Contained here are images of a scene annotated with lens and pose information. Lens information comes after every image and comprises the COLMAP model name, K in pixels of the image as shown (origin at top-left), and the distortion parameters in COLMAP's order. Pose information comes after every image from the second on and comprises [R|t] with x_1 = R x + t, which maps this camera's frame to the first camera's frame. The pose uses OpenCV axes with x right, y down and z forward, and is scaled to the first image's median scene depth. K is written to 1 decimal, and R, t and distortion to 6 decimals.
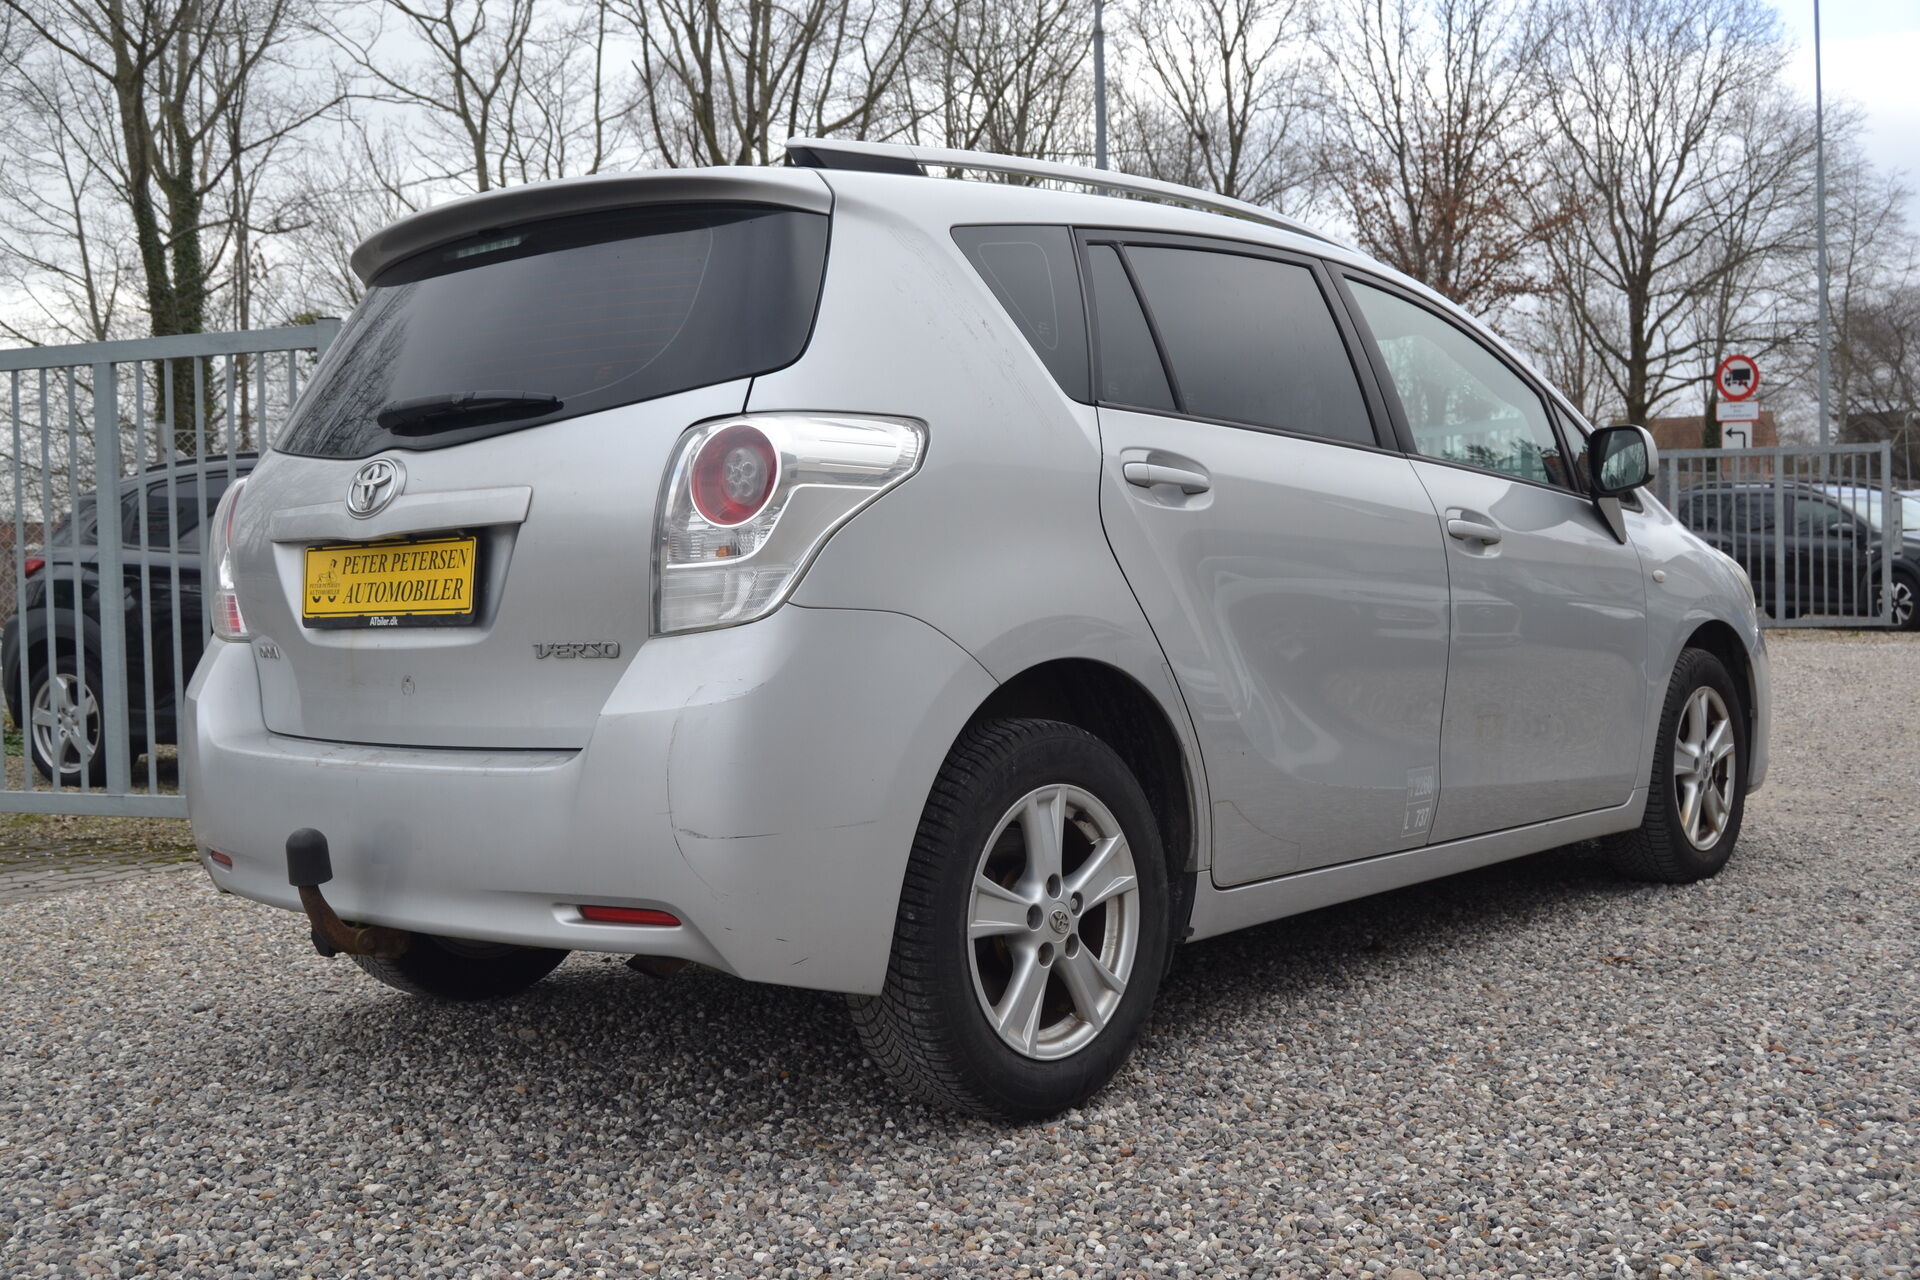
lens RADIAL K [[1986.7, 0, 963.6], [0, 1986.7, 641.1], [0, 0, 1]] dist [-0.086333, 0.000000]
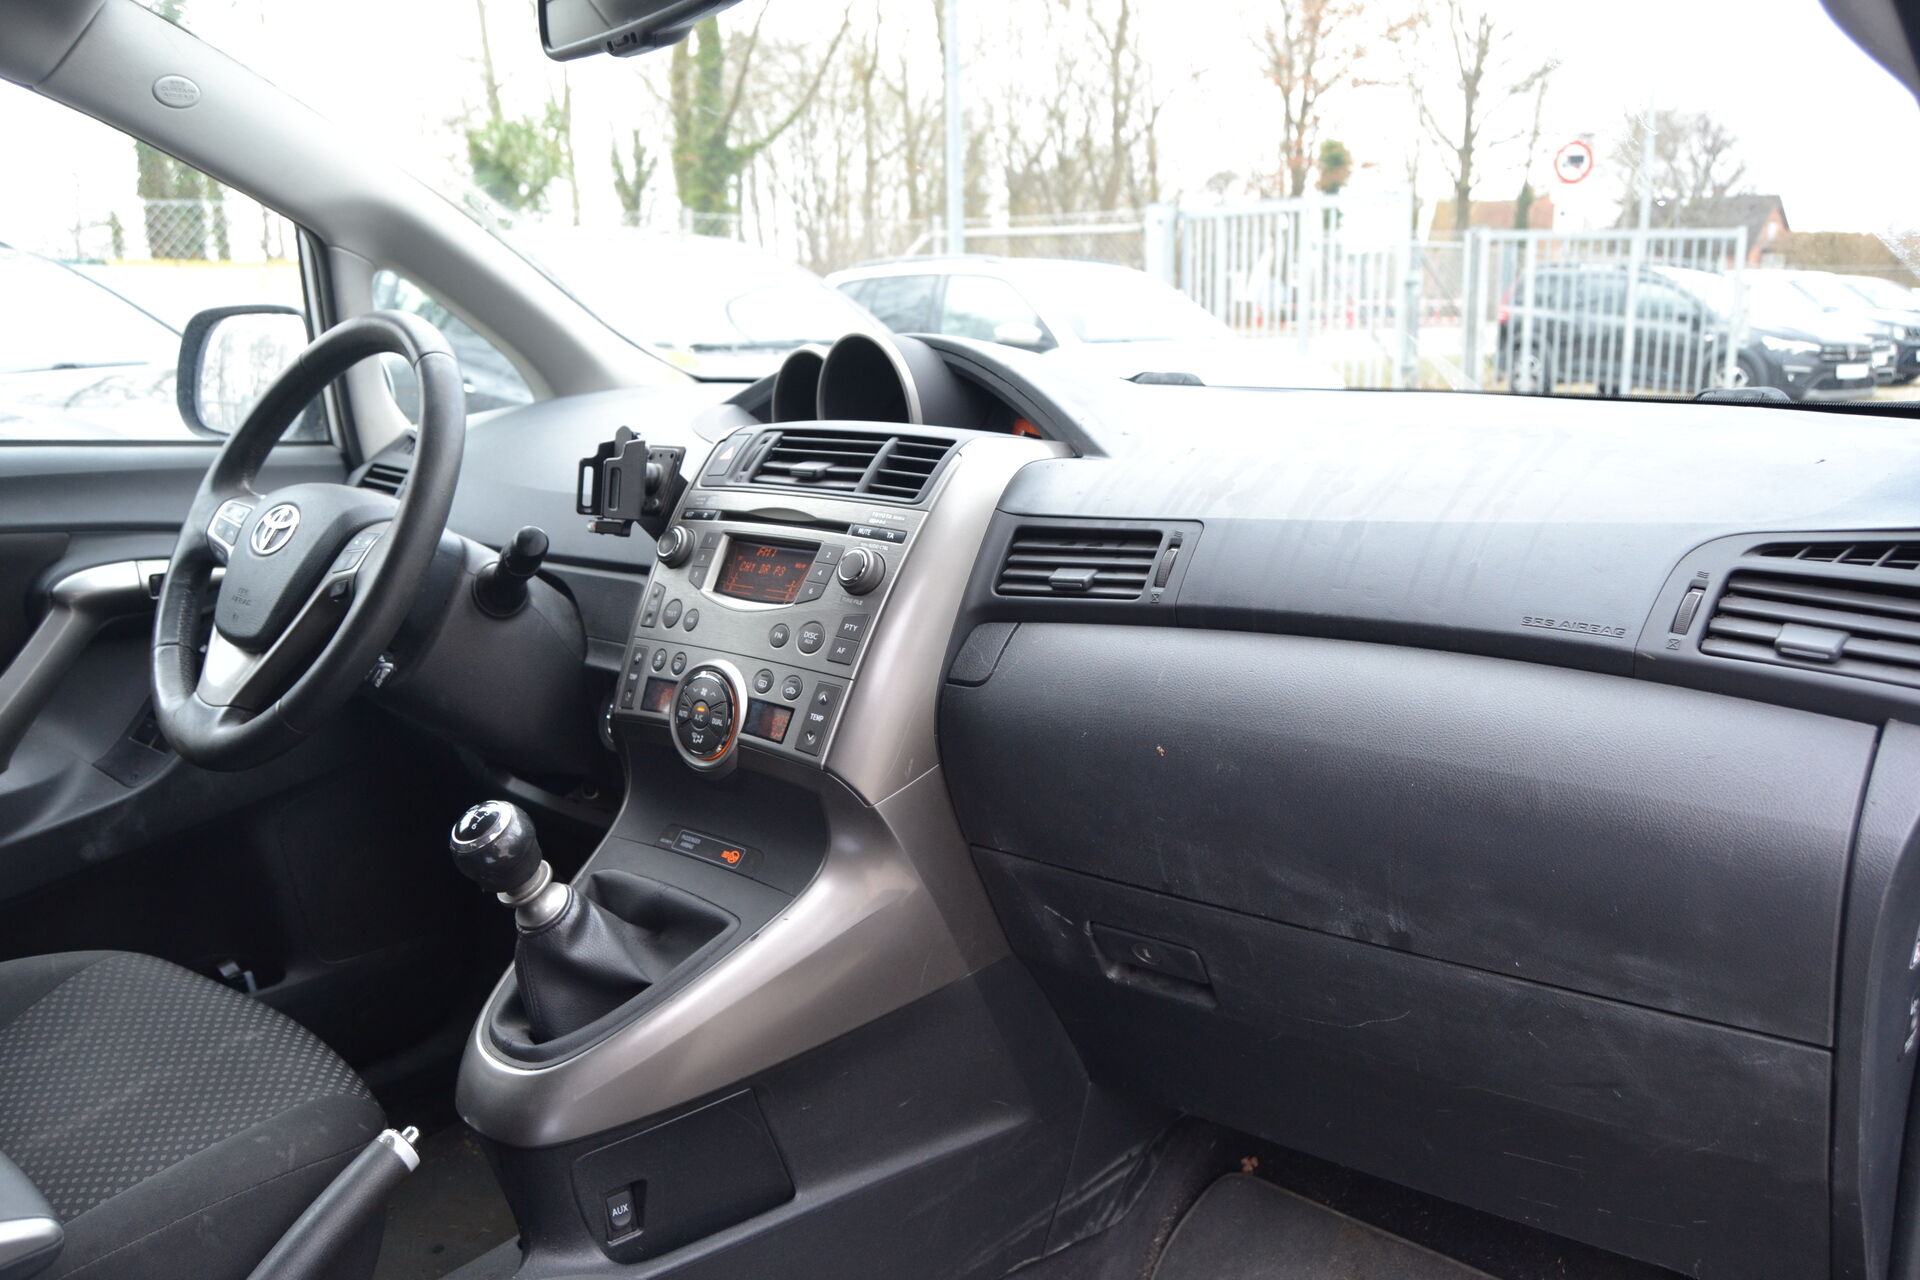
lens RADIAL K [[1511.7, 0, 947.6], [0, 1511.7, 649.8], [0, 0, 1]] dist [-0.093971, 0.034464]
pose [[0.999820, 0.008031, 0.017212, 0.045830], [-0.011079, 0.982675, 0.185005, -0.021539], [-0.015428, -0.185162, 0.982587, 0.198346]]
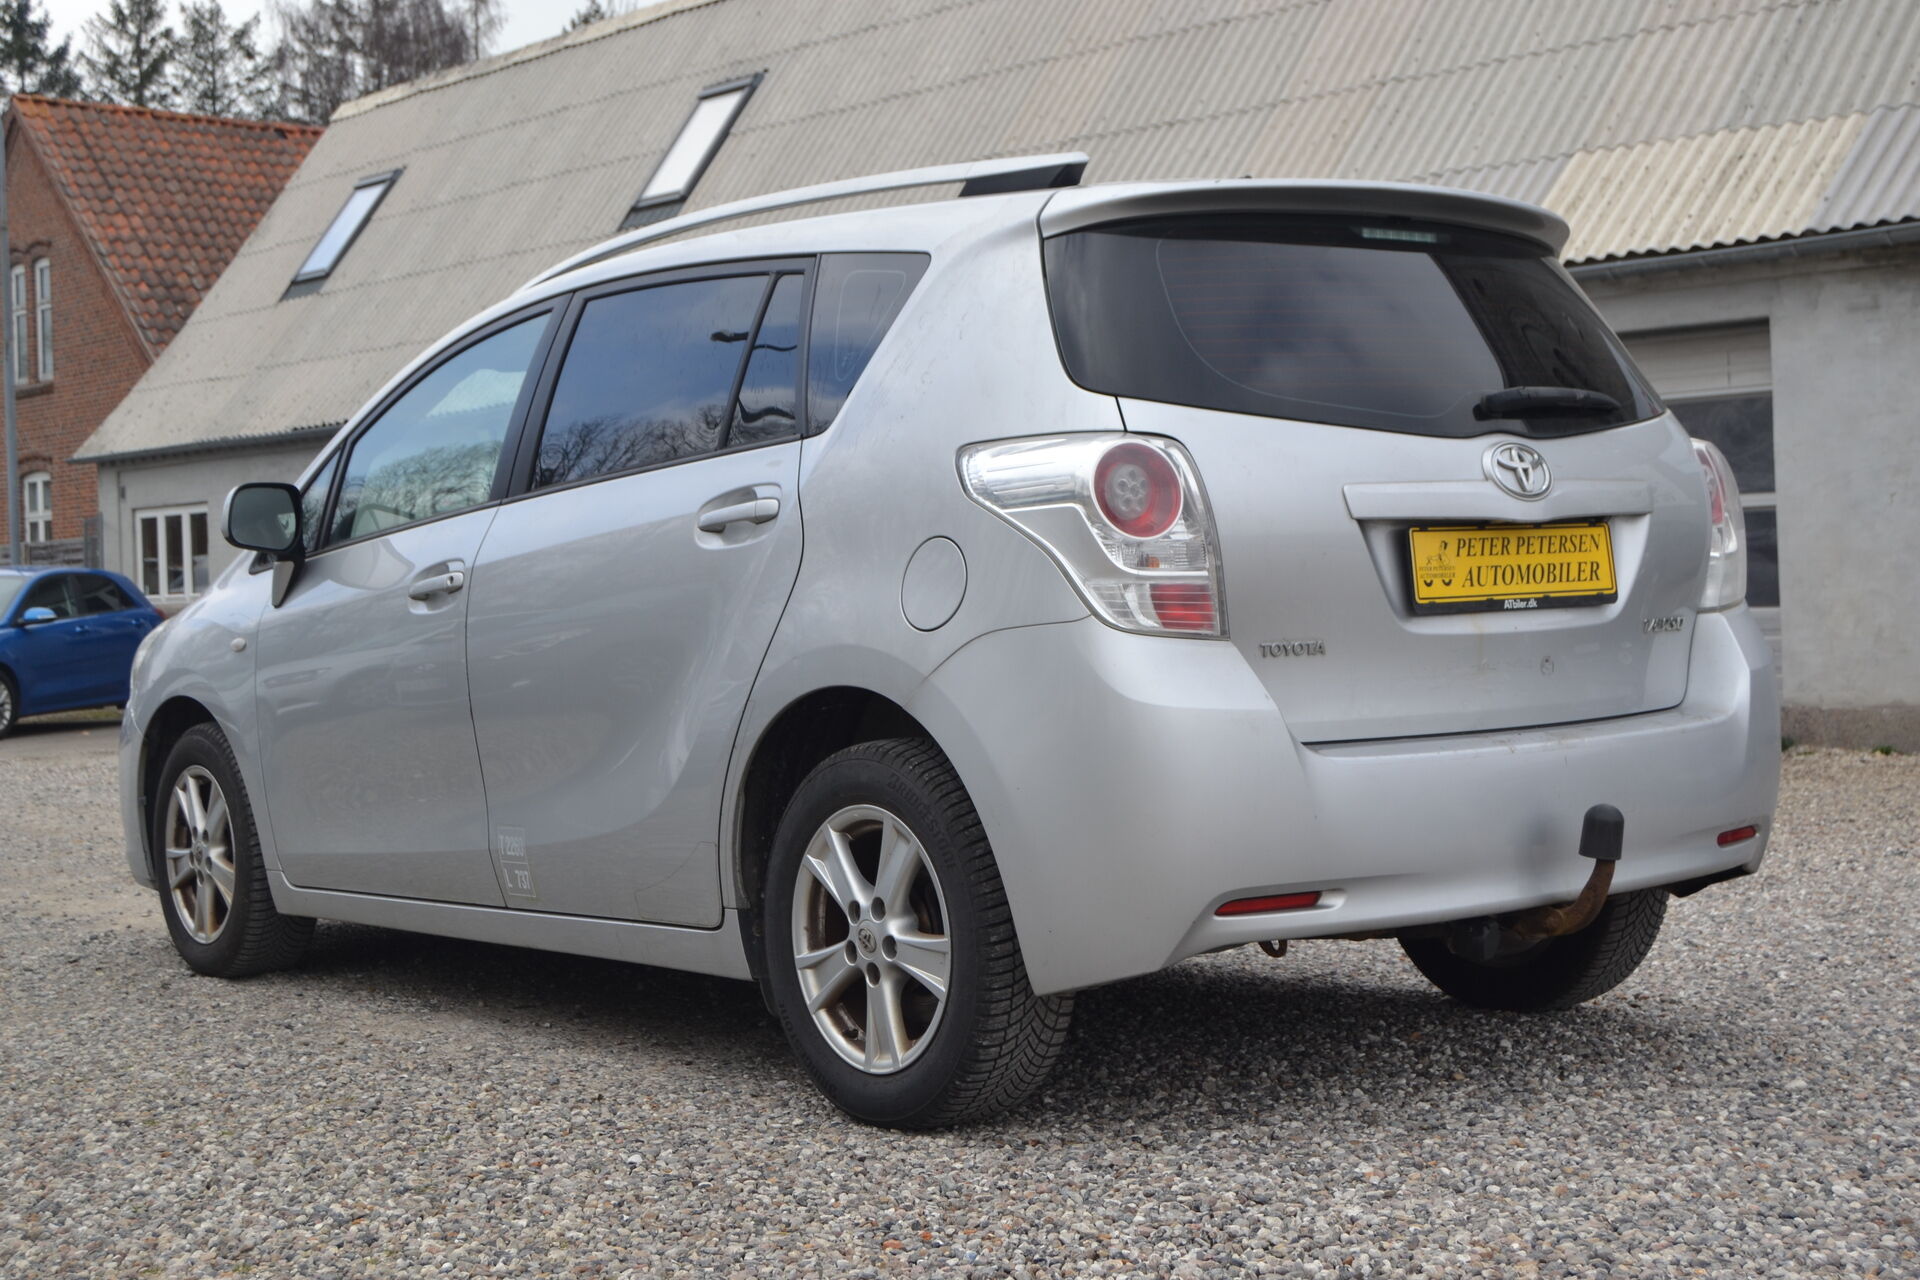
lens RADIAL K [[2680.0, 0, 962.4], [0, 2680.0, 641.3], [0, 0, 1]] dist [-0.075877, 0.000000]
pose [[0.183174, 0.003606, 0.983074, -0.252630], [0.062561, 0.997924, -0.015317, 0.001816], [-0.981088, 0.064308, 0.182568, 0.154945]]
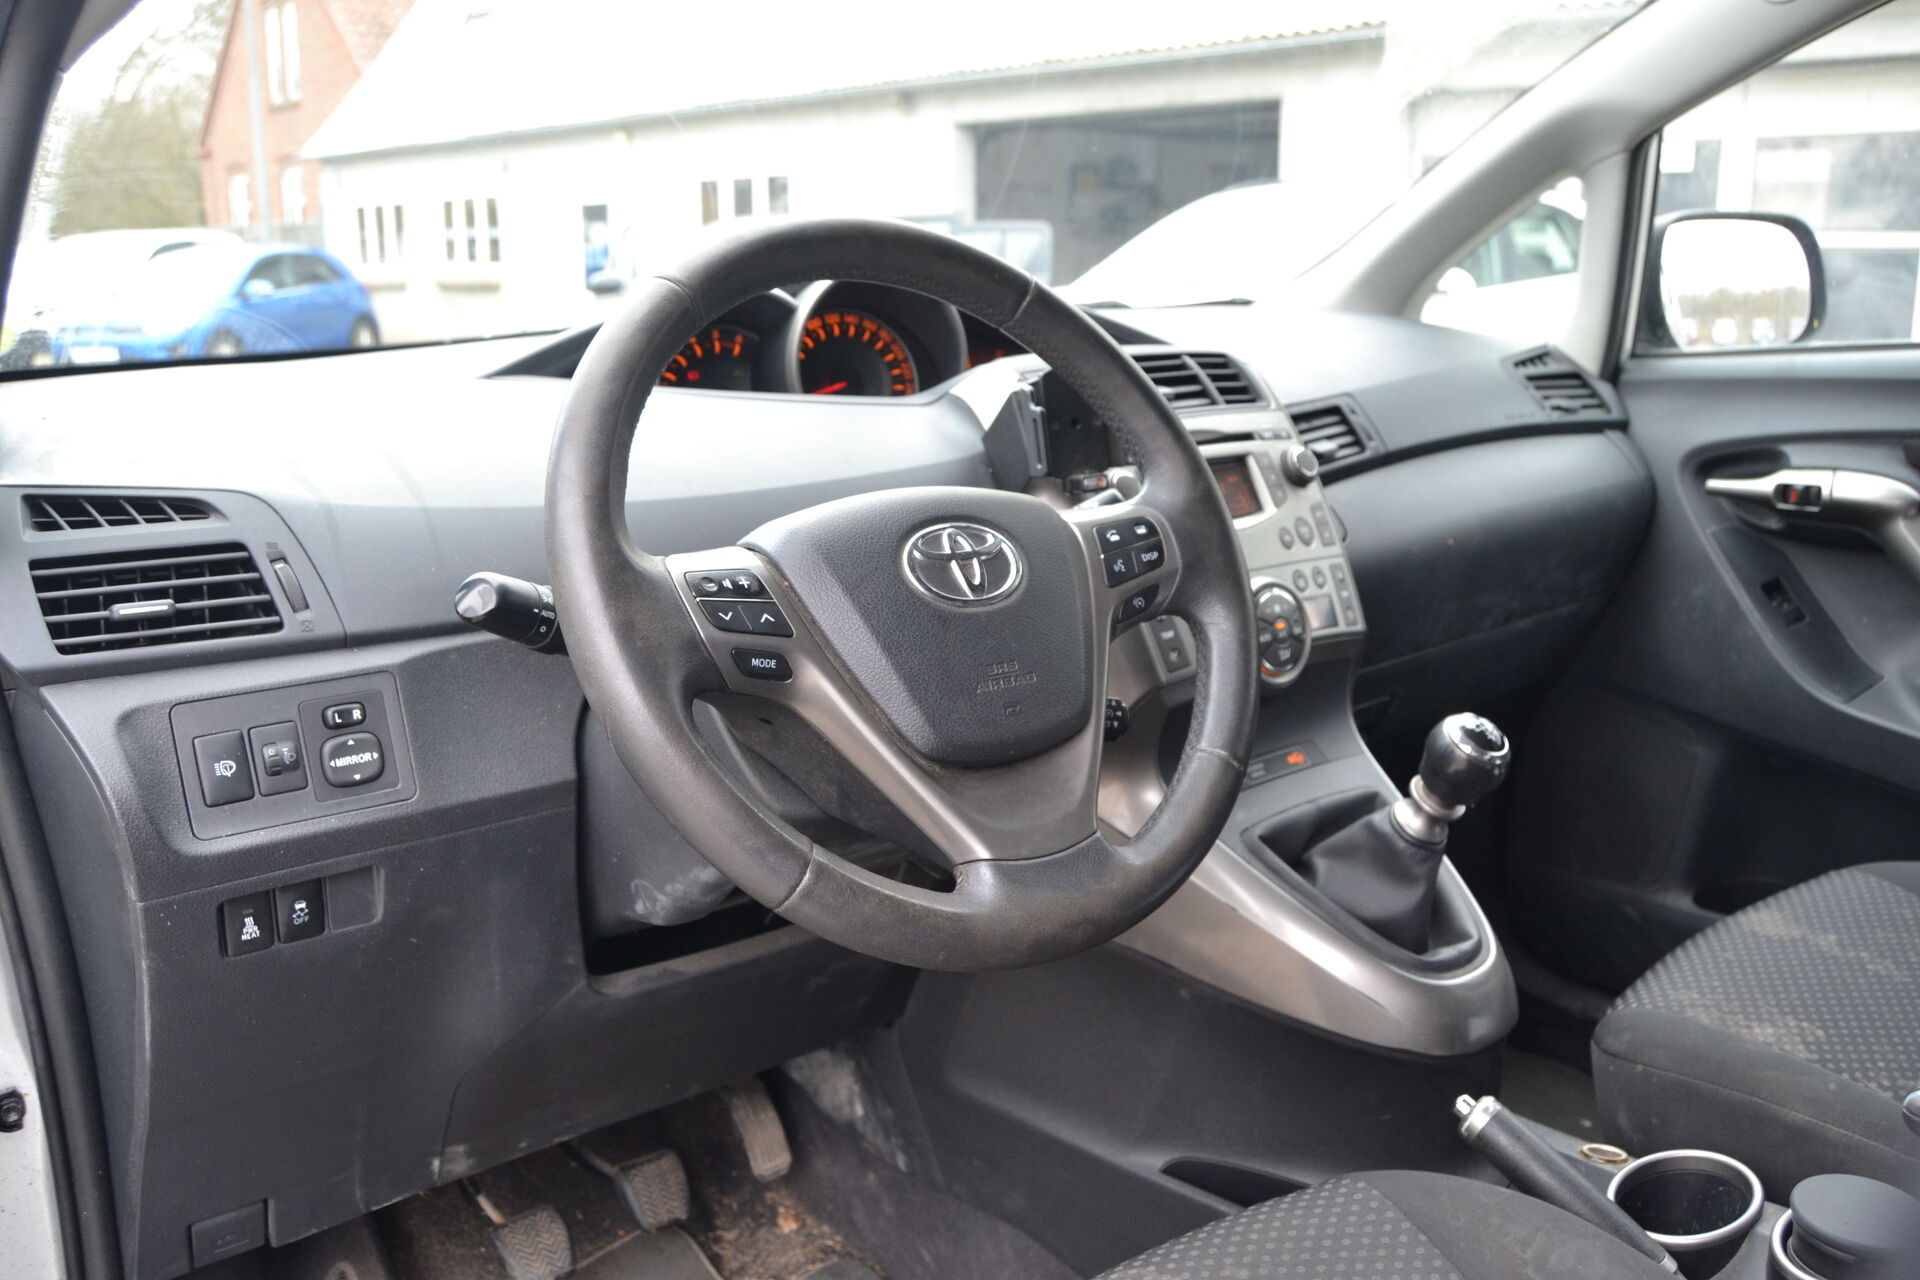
lens RADIAL K [[1609.2, 0, 957.8], [0, 1609.2, 645.4], [0, 0, 1]] dist [-0.081814, 0.035152]
pose [[0.158503, -0.209404, 0.964897, -0.011643], [0.041737, 0.977799, 0.205348, -0.021159], [-0.986476, 0.007723, 0.163724, 0.246061]]
